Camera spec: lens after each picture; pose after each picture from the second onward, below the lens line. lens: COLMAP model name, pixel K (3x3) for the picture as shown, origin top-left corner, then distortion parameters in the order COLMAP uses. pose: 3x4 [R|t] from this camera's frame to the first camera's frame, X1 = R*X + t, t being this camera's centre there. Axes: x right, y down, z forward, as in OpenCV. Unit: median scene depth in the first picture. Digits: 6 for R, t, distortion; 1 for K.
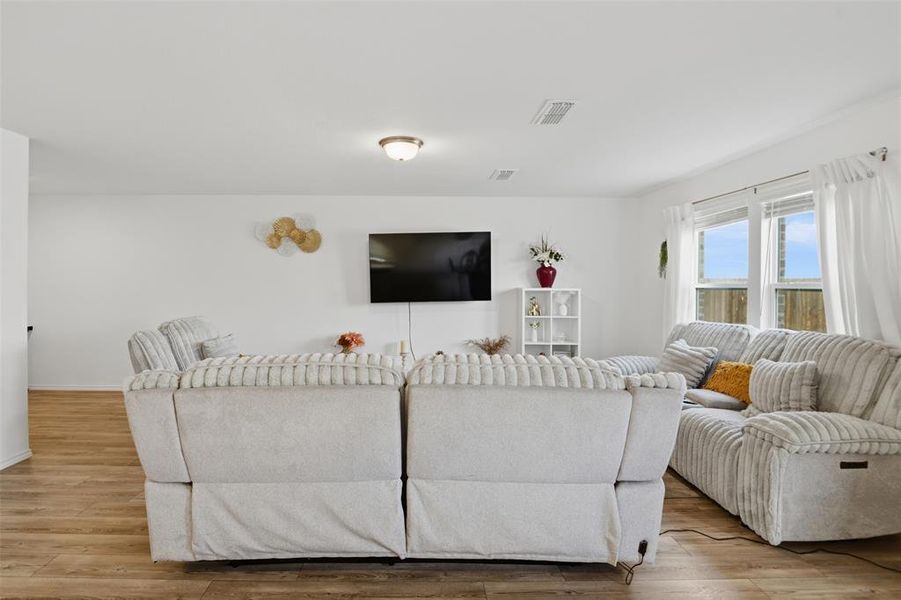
lens RADIAL K [[442.6, 0, 456.4], [0, 442.6, 295.5], [0, 0, 1]] dist [-0.004367, -0.000748]
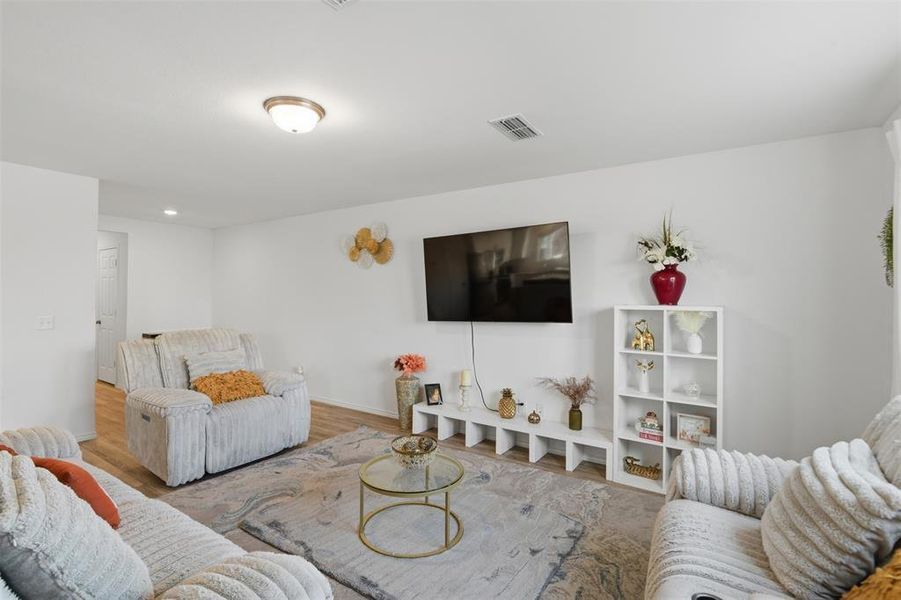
lens RADIAL K [[442.6, 0, 456.4], [0, 442.6, 295.5], [0, 0, 1]] dist [-0.004367, -0.000748]
pose [[0.810408, -0.001253, -0.585864, 0.330810], [-0.017890, 0.999478, -0.026884, -0.009414], [0.585592, 0.032268, 0.809963, 0.348280]]
